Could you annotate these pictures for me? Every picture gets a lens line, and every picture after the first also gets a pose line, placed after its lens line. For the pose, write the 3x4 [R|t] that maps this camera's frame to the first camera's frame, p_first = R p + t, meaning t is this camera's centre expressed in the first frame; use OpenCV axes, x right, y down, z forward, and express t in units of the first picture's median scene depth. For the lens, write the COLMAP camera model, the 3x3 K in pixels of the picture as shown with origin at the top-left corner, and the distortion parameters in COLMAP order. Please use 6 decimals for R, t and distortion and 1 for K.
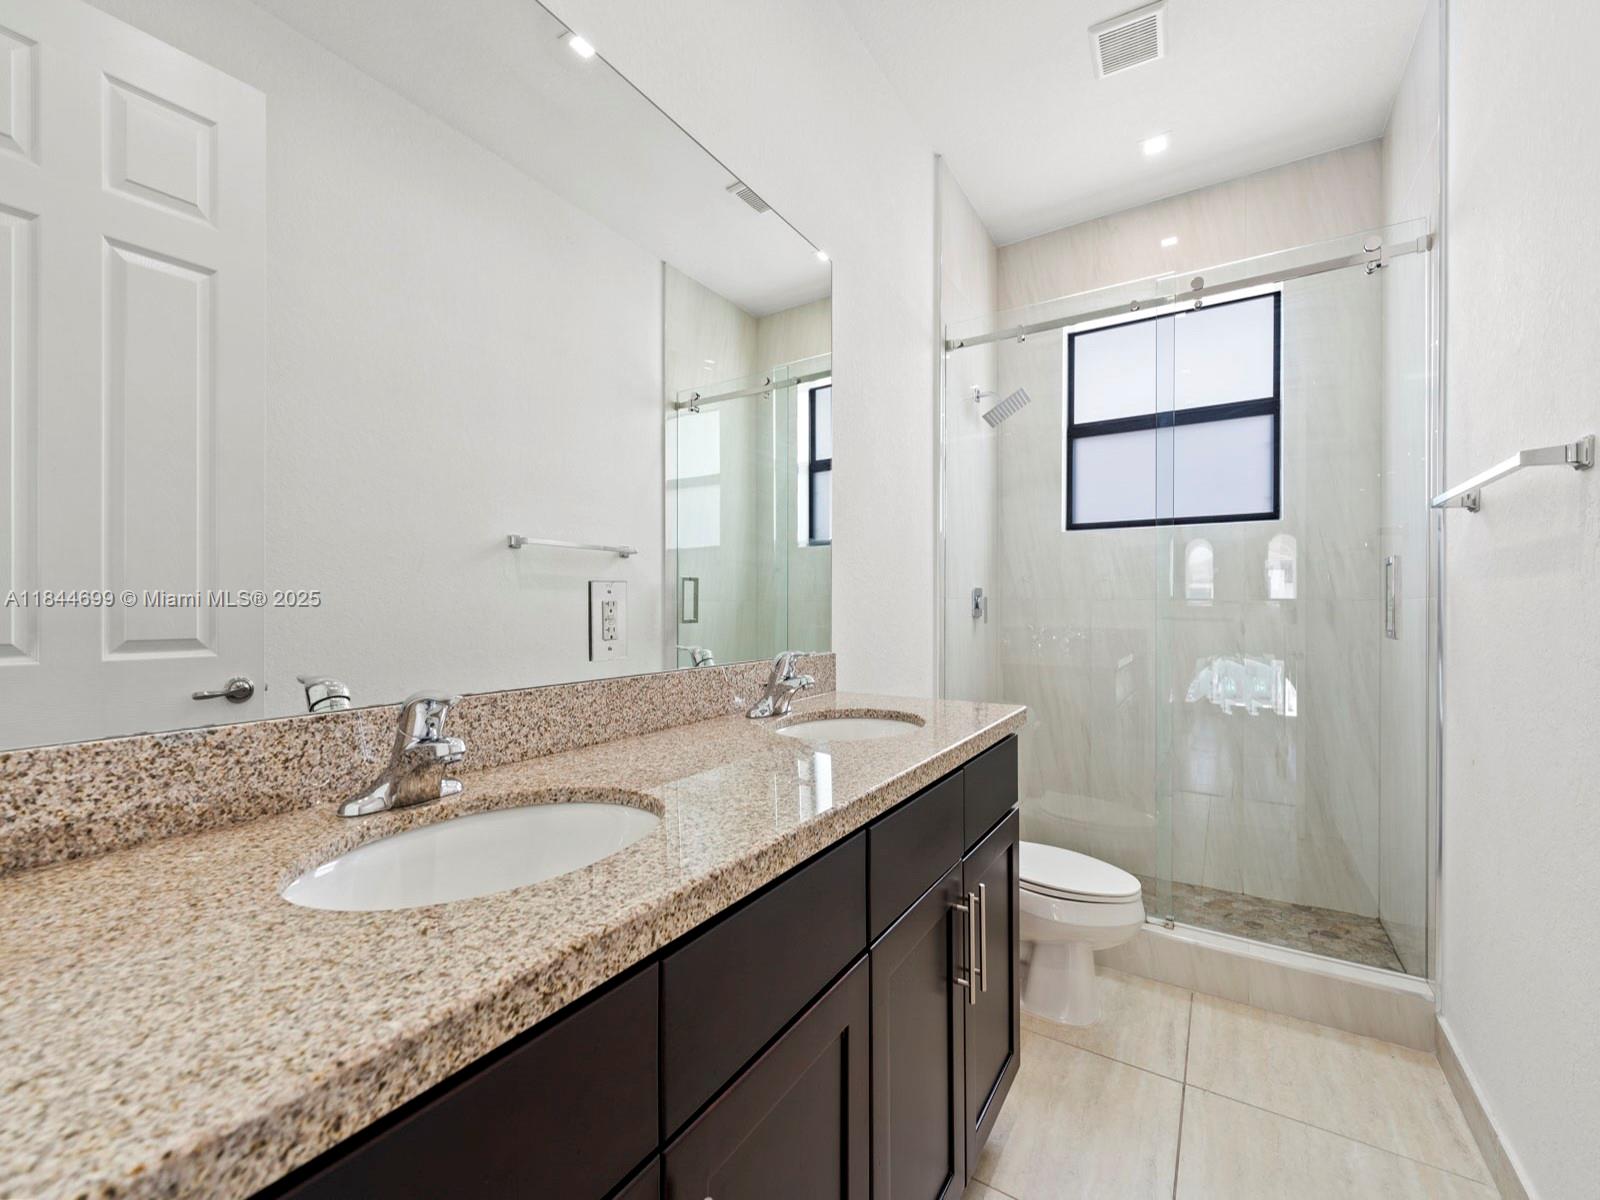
lens RADIAL K [[650.8, 0, 796.0], [0, 650.8, 612.3], [0, 0, 1]] dist [-0.001085, -0.000031]
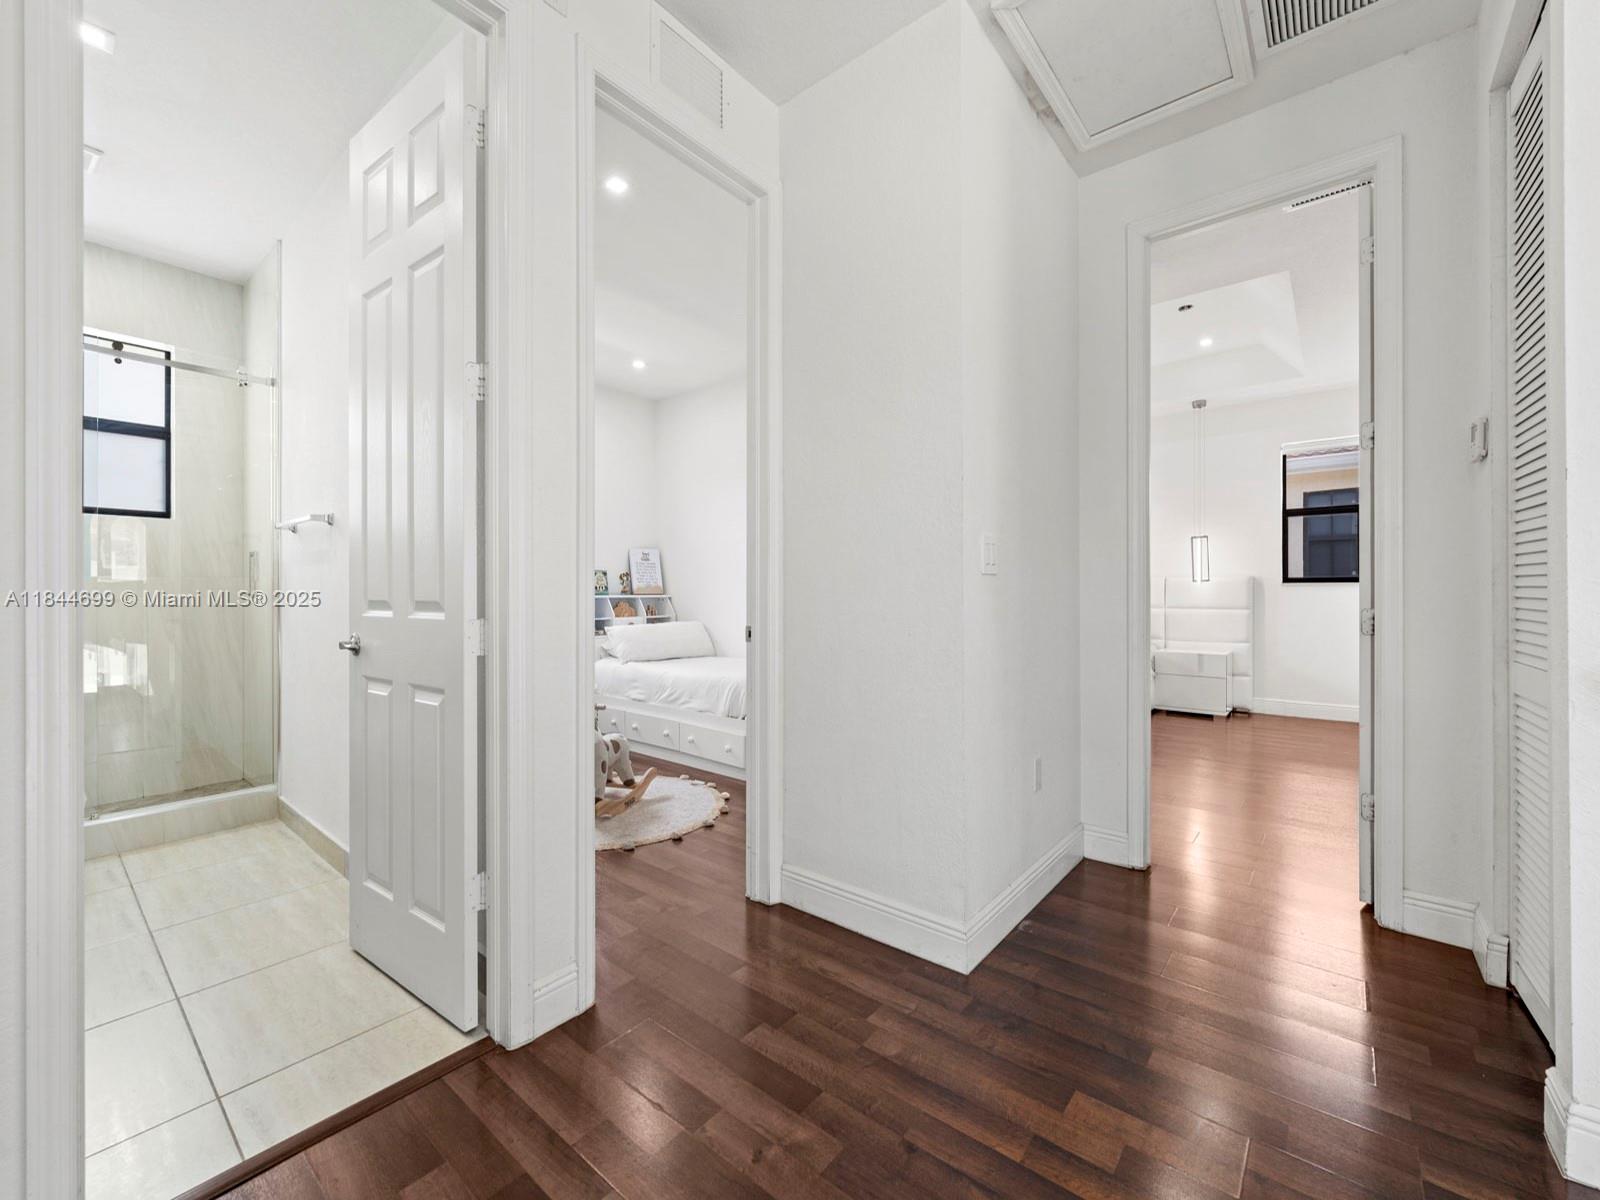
lens RADIAL K [[650.8, 0, 796.0], [0, 650.8, 612.3], [0, 0, 1]] dist [-0.001085, -0.000031]
pose [[0.110662, -0.006997, 0.993833, -0.640415], [-0.000826, 0.999974, 0.007132, 0.060520], [-0.993858, -0.001610, 0.110654, -0.623545]]
